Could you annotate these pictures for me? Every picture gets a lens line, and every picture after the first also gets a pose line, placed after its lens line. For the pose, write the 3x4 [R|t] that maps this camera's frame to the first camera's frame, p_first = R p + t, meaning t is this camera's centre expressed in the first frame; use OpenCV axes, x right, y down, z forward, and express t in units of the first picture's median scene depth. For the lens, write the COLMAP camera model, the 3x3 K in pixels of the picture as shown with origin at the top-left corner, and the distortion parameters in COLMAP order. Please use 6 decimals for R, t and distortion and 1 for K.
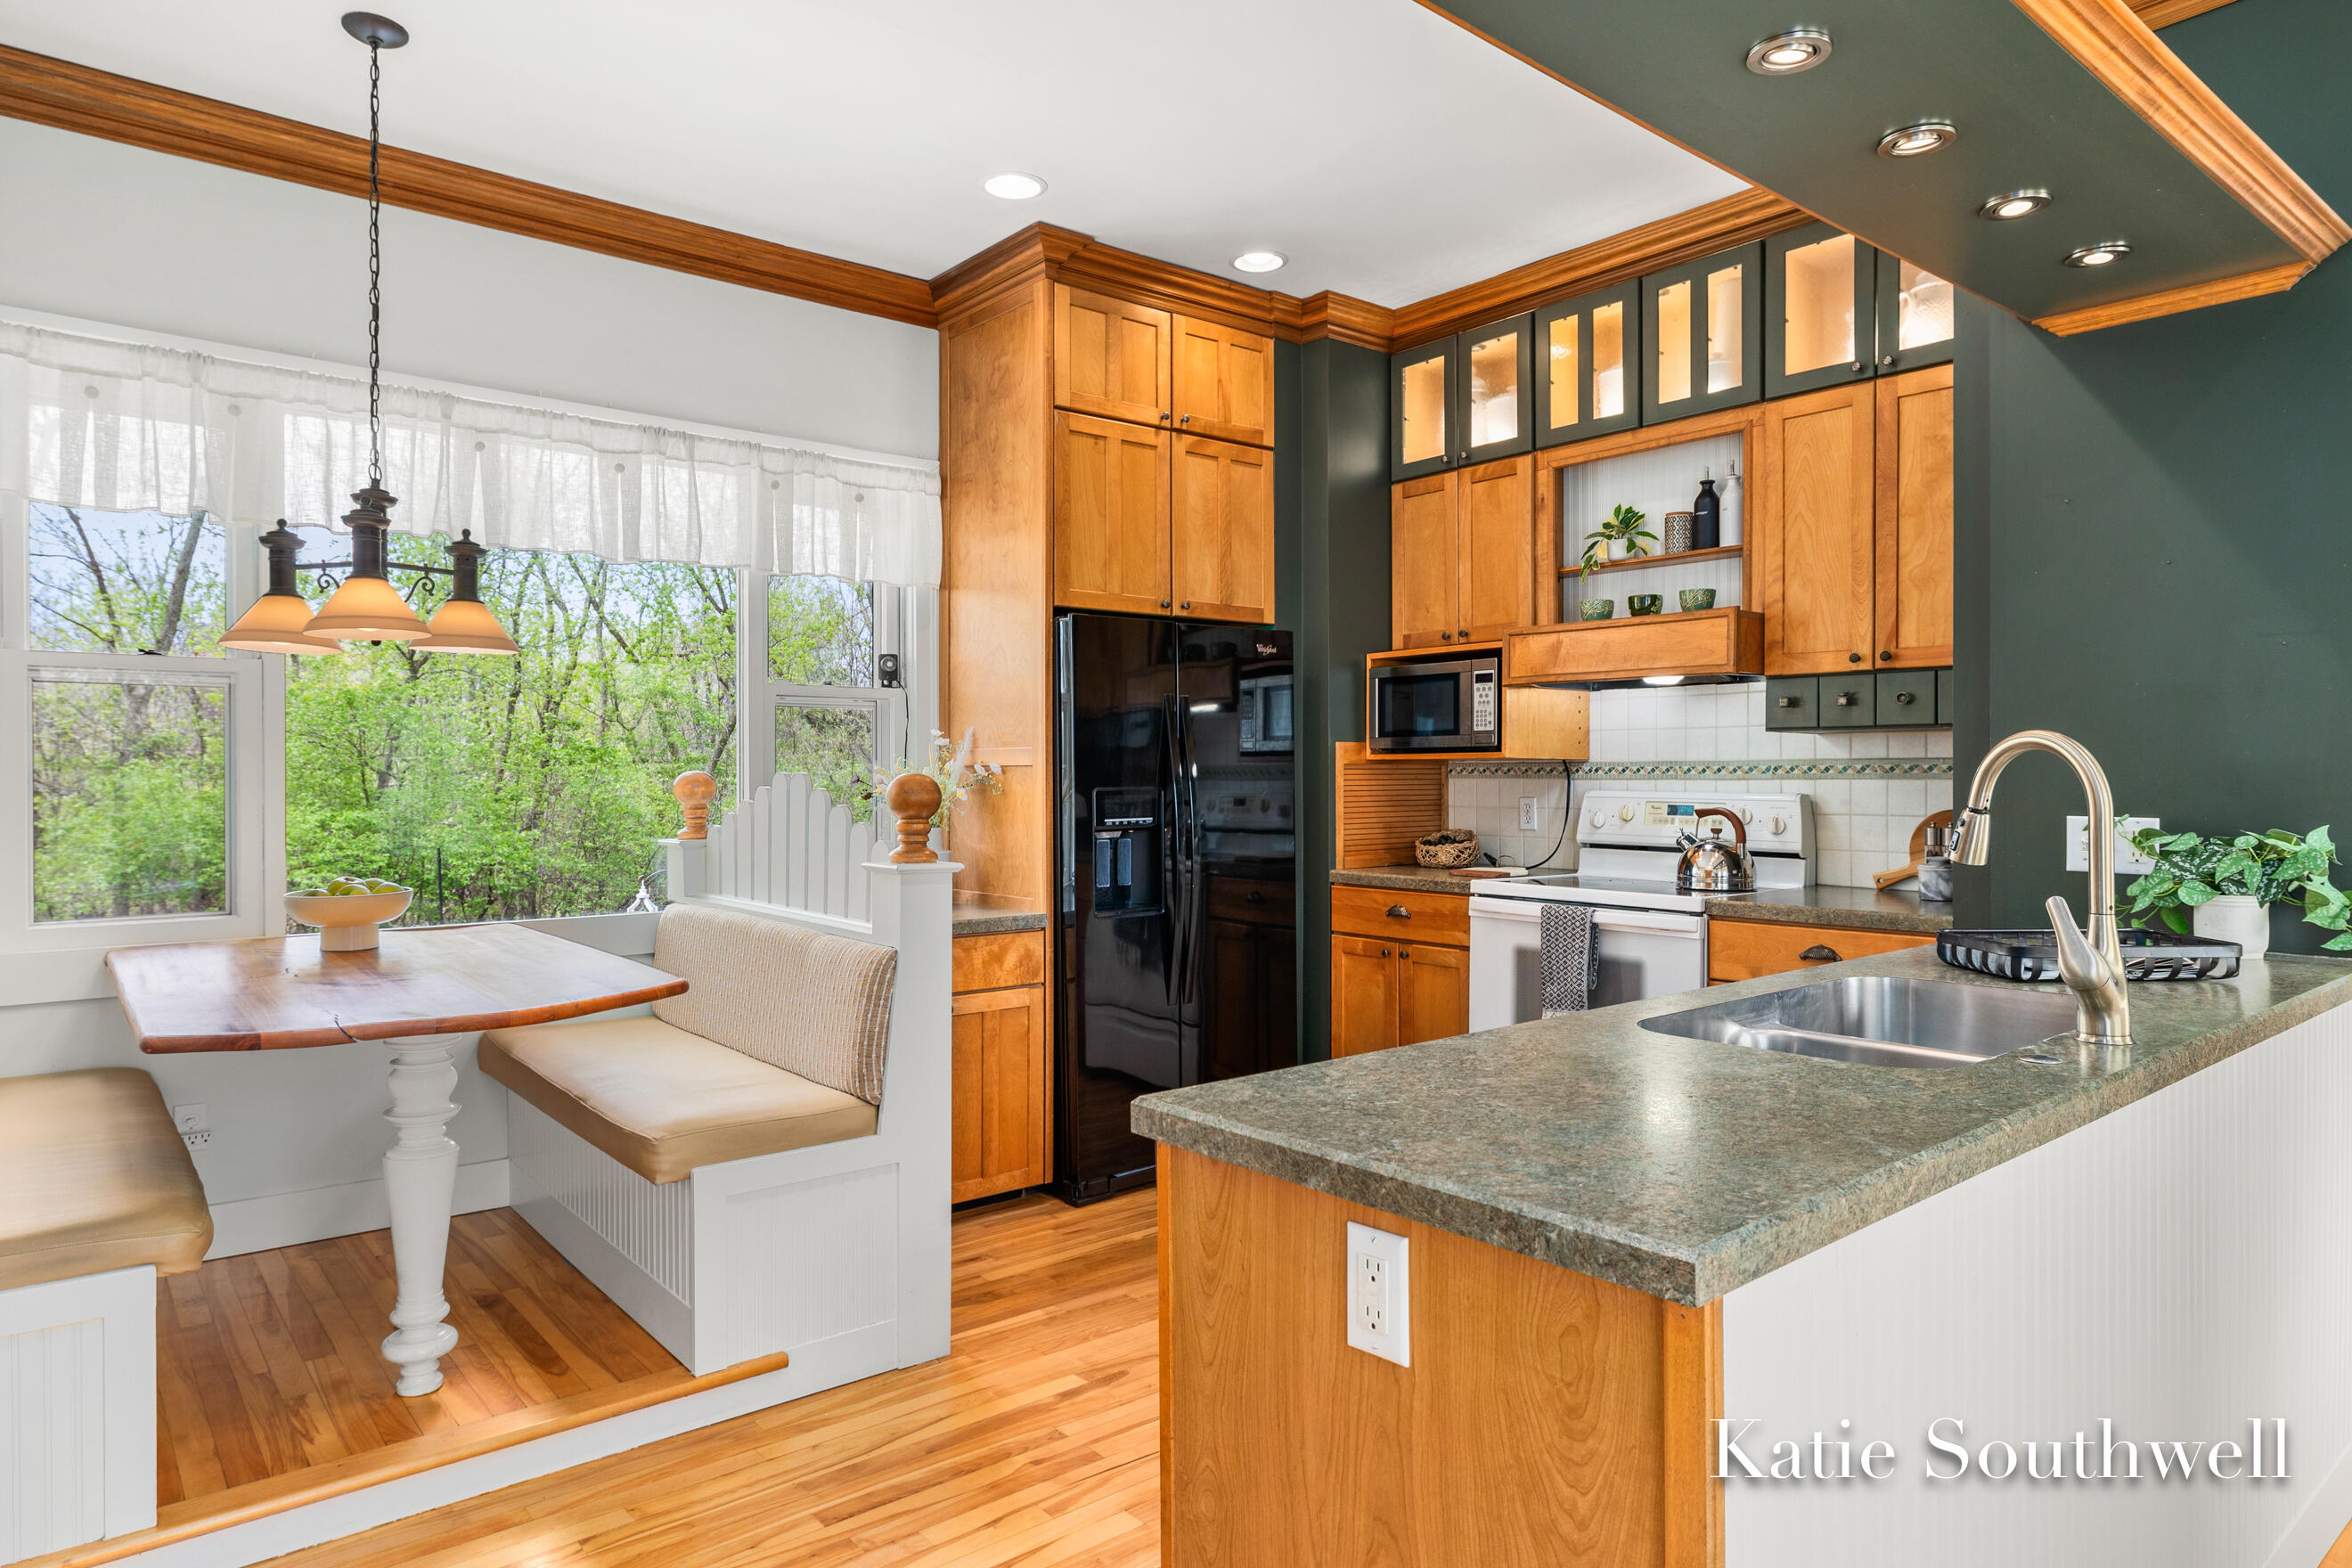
lens RADIAL K [[1382.8, 0, 1182.2], [0, 1382.8, 776.8], [0, 0, 1]] dist [-0.005025, 0.000725]
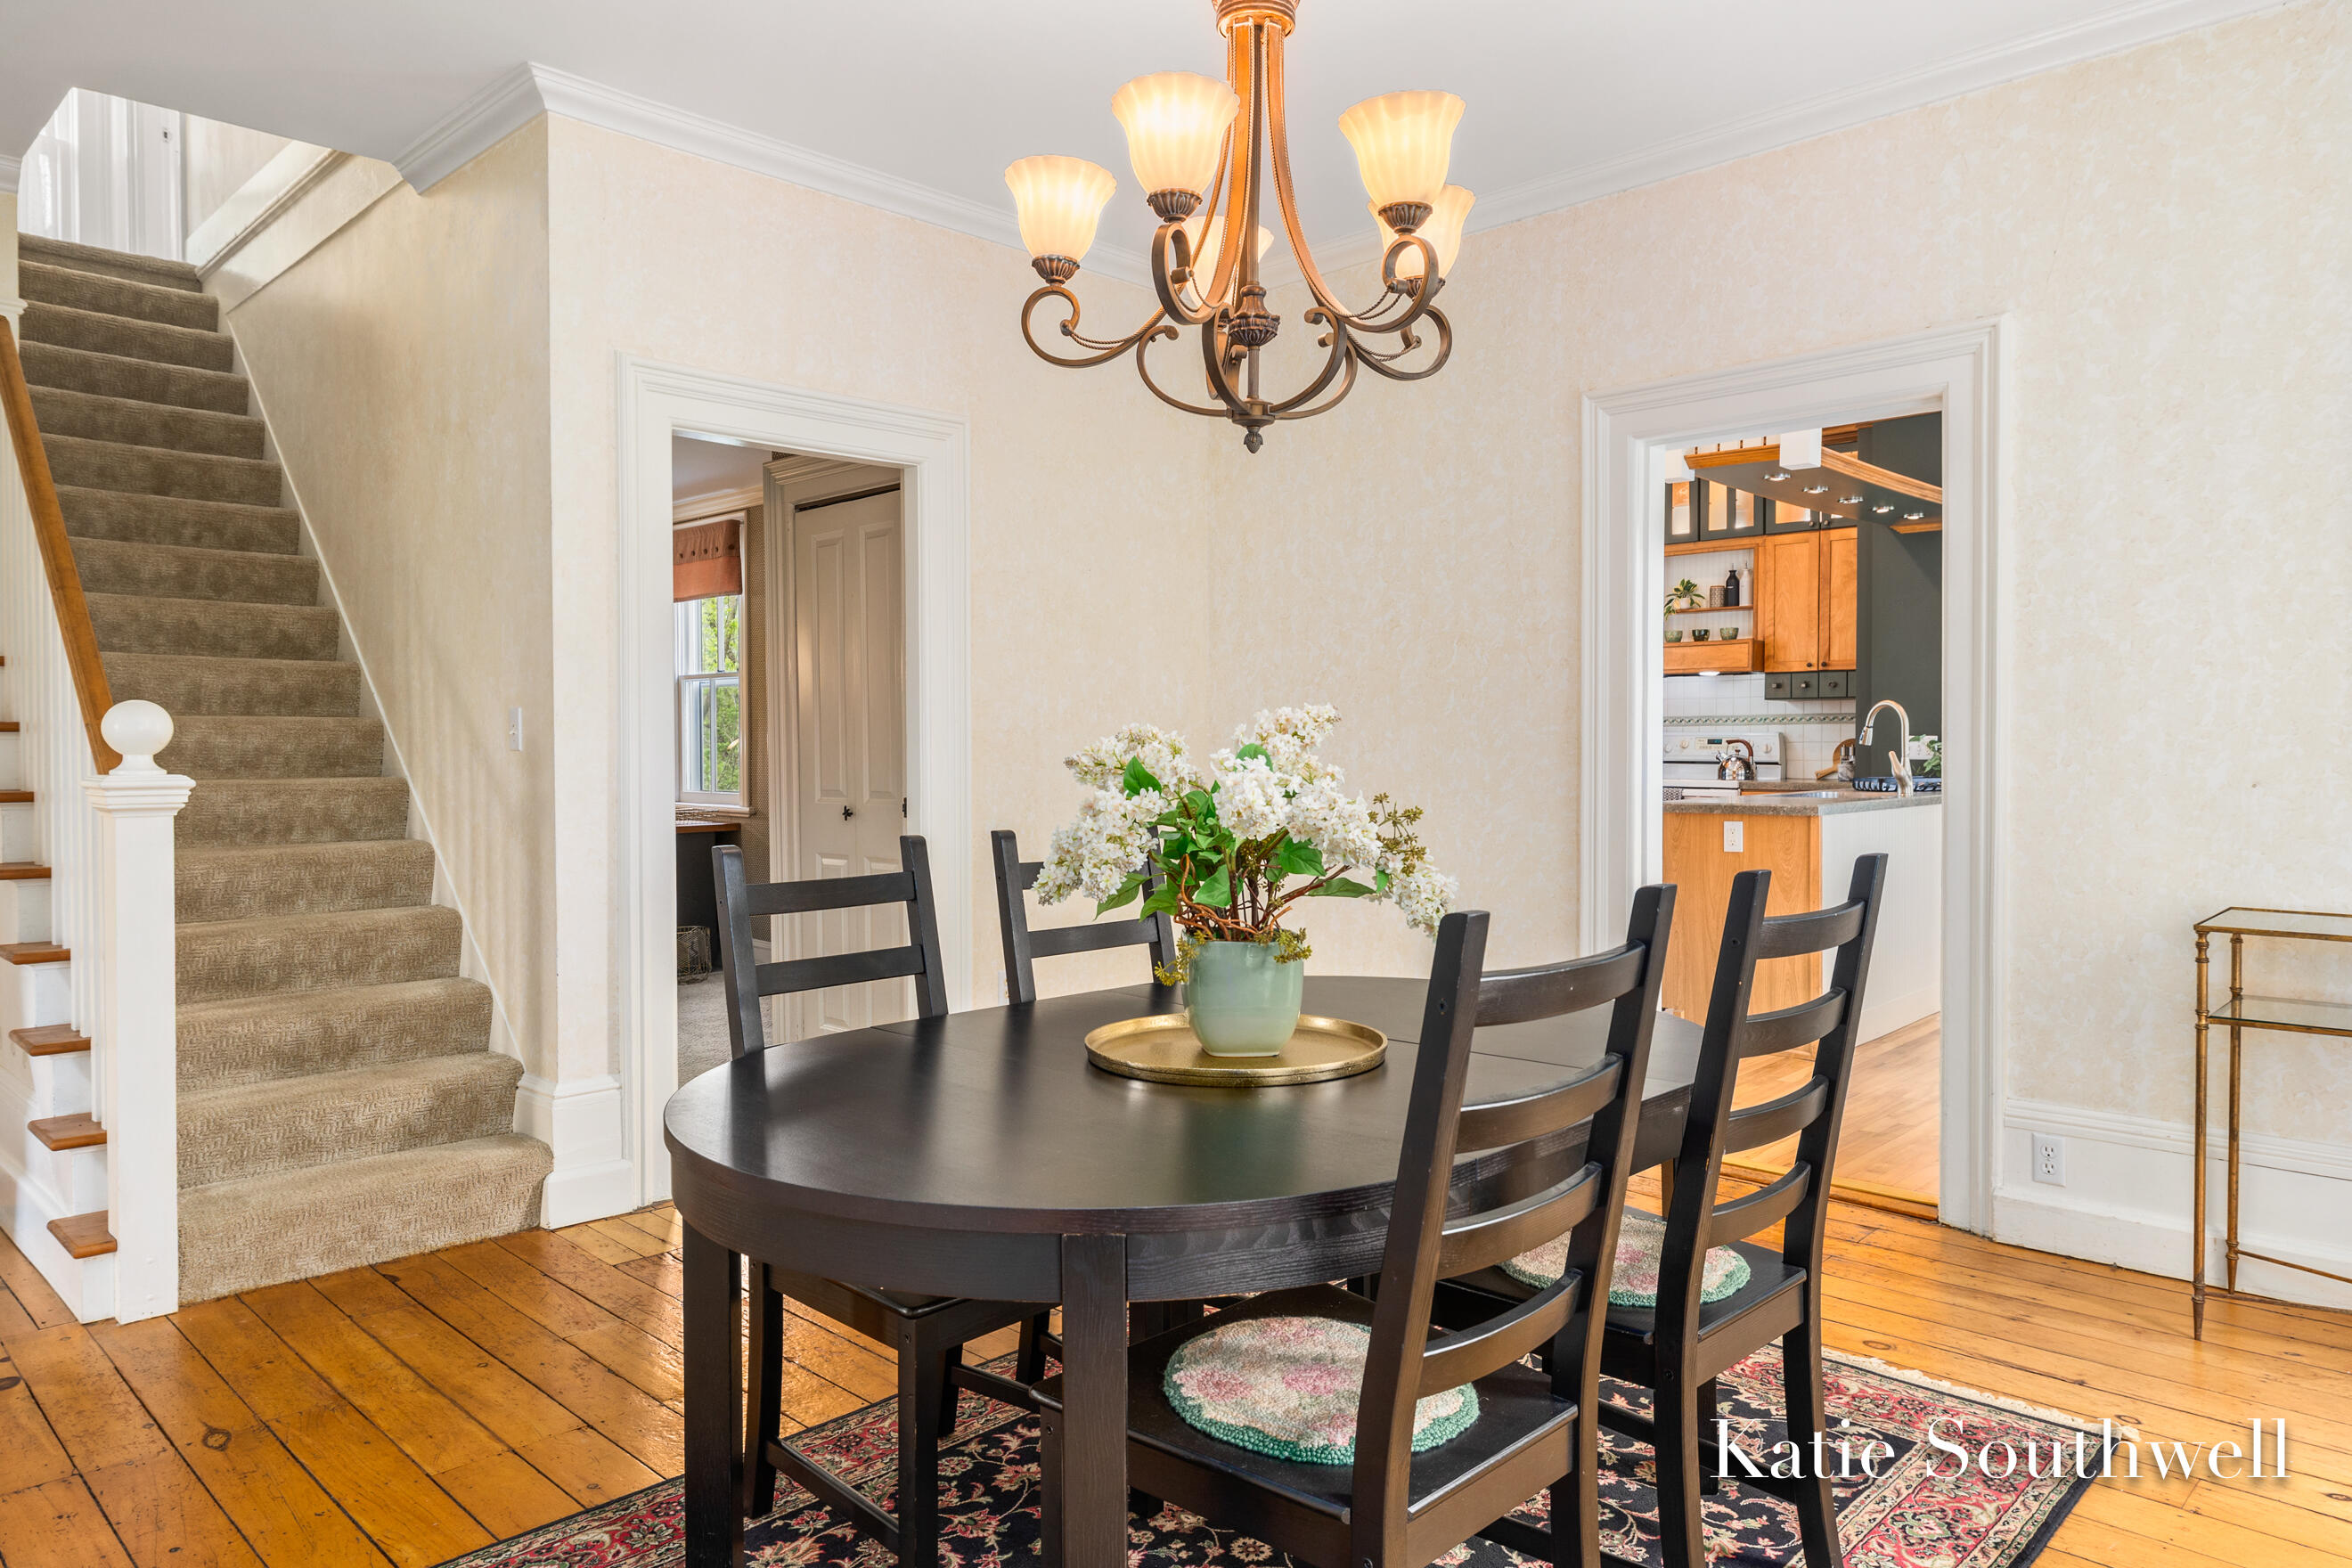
lens RADIAL K [[1508.5, 0, 1176.0], [0, 1508.5, 784.0], [0, 0, 1]] dist [-0.003713, -0.000656]
pose [[0.994834, -0.006084, 0.101329, -0.656366], [0.003608, 0.999691, 0.024608, 0.032200], [-0.101447, -0.024115, 0.994549, -1.103468]]
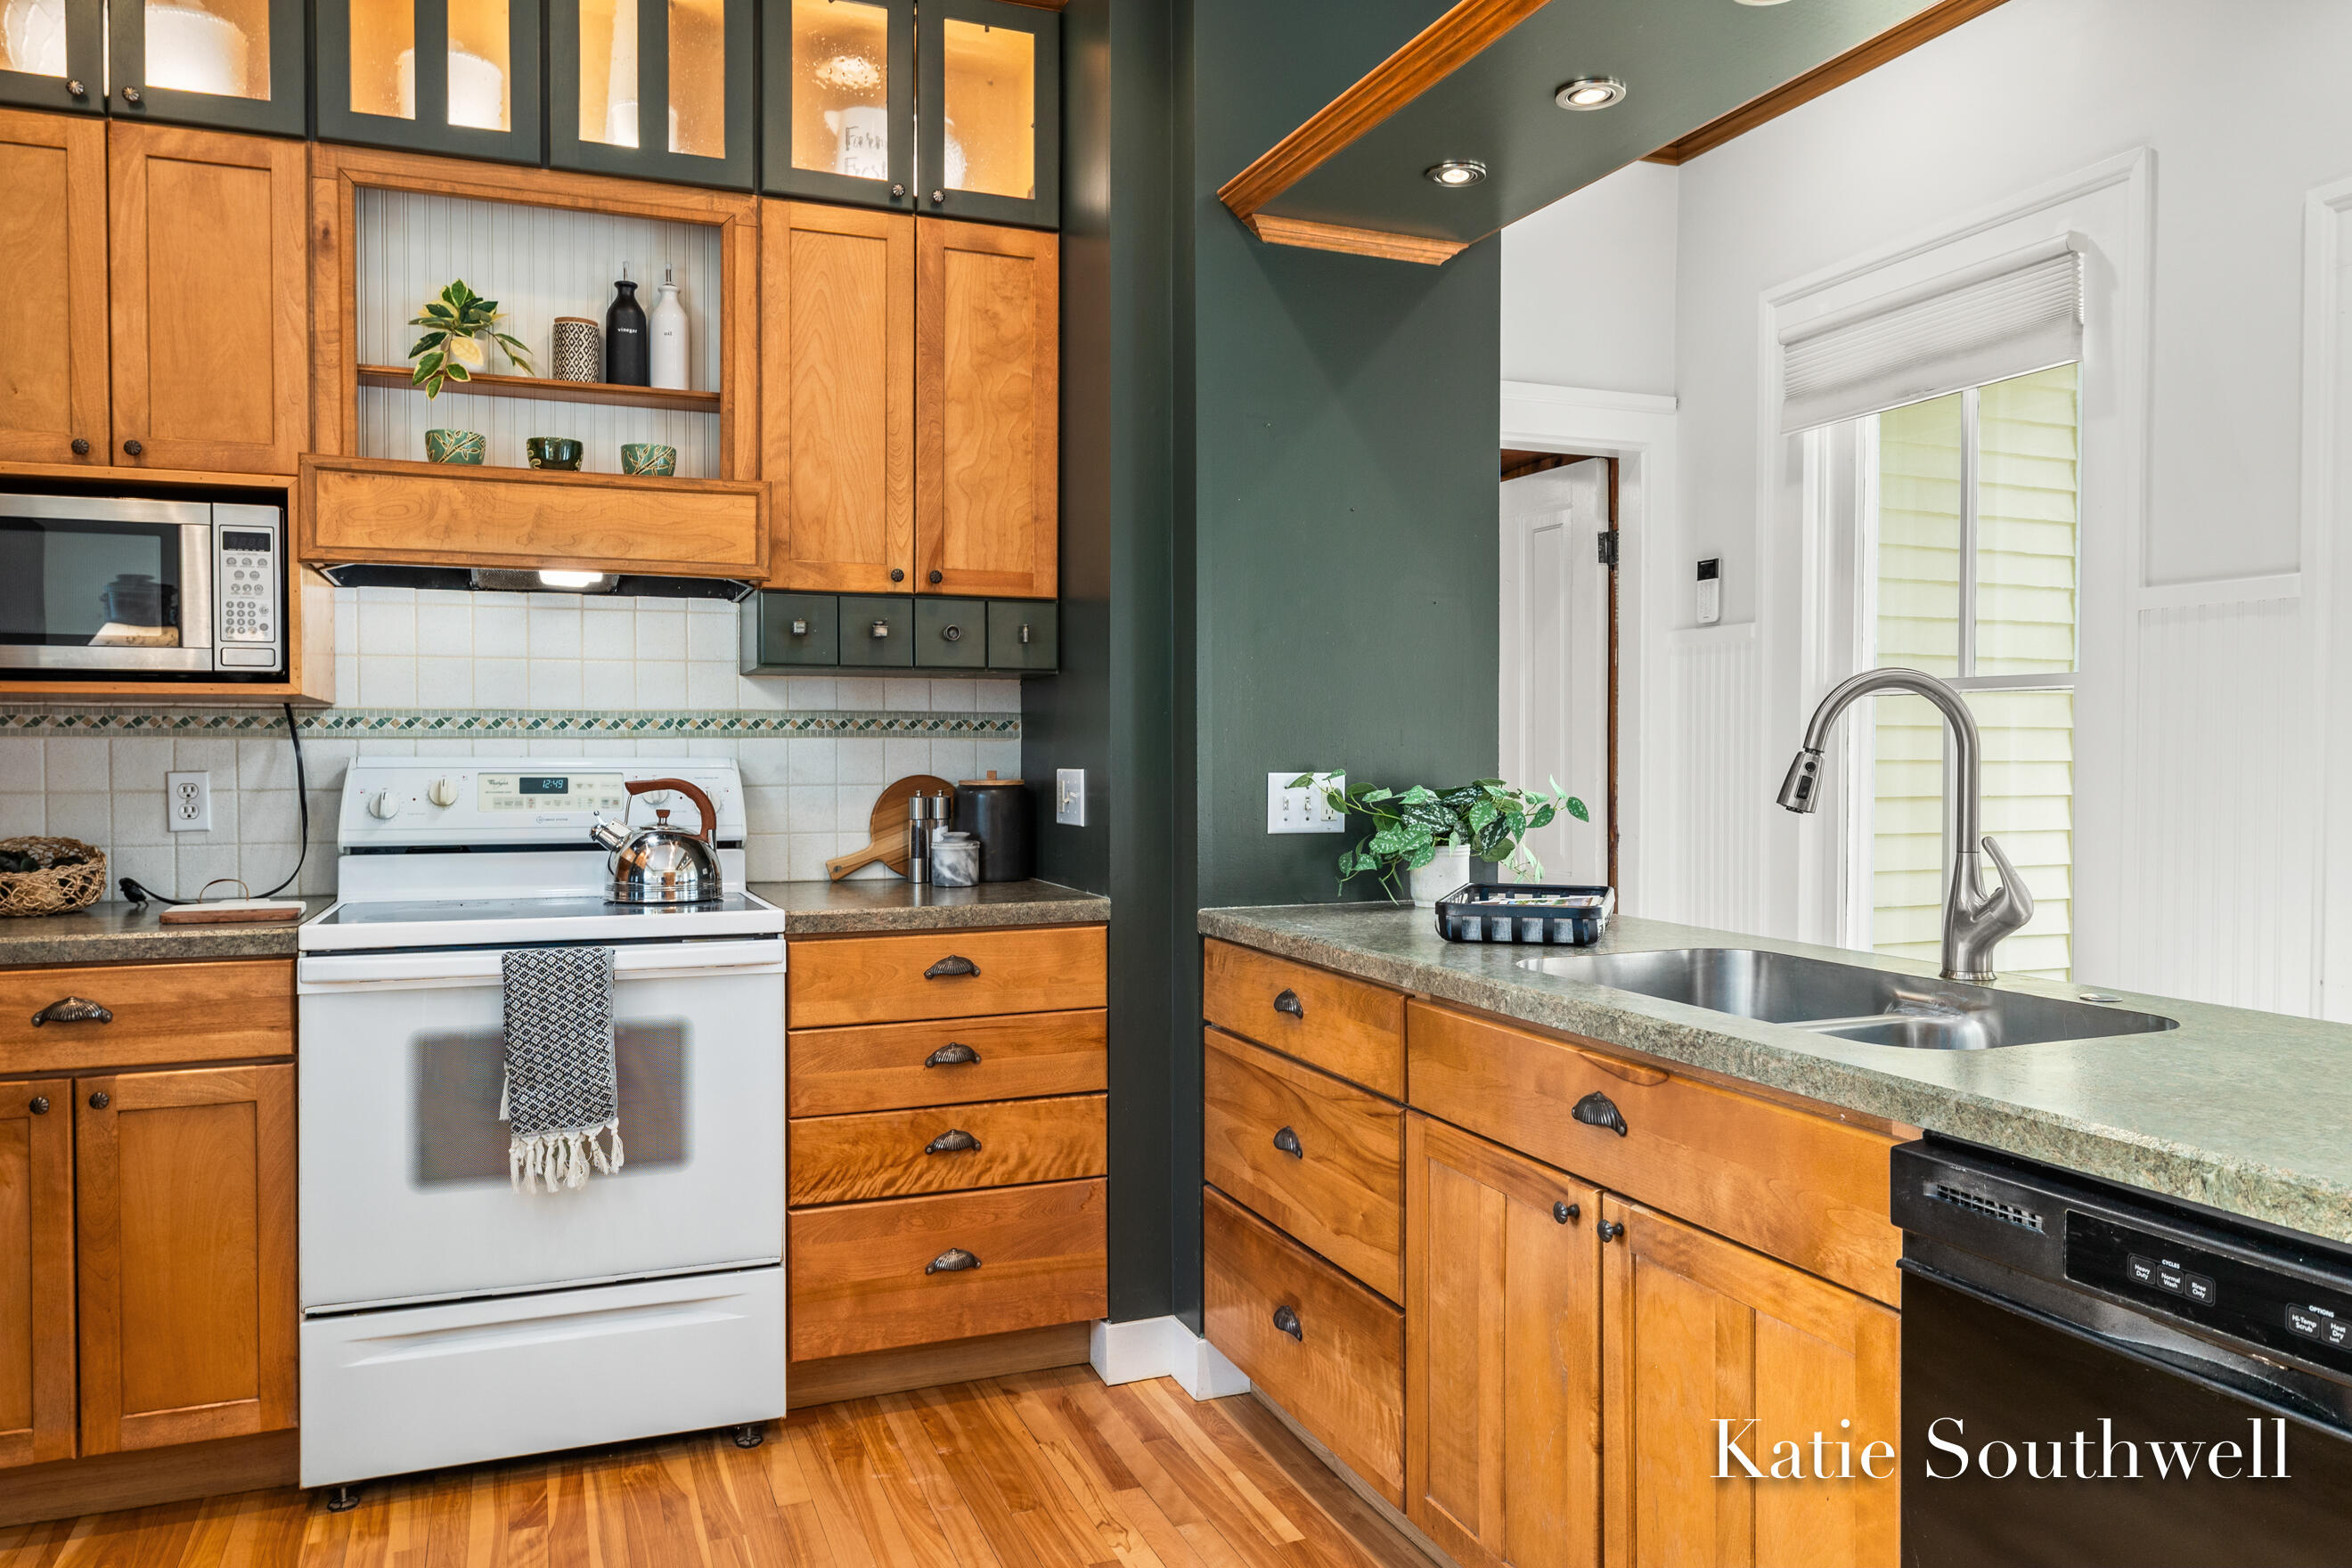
lens RADIAL K [[1629.2, 0, 1168.0], [0, 1629.2, 777.0], [0, 0, 1]] dist [-0.000628, 0.001232]
pose [[0.311064, -0.013736, 0.950290, -0.301916], [0.002974, 0.999905, 0.013480, 0.012229], [-0.950384, -0.001367, 0.311075, 0.551139]]
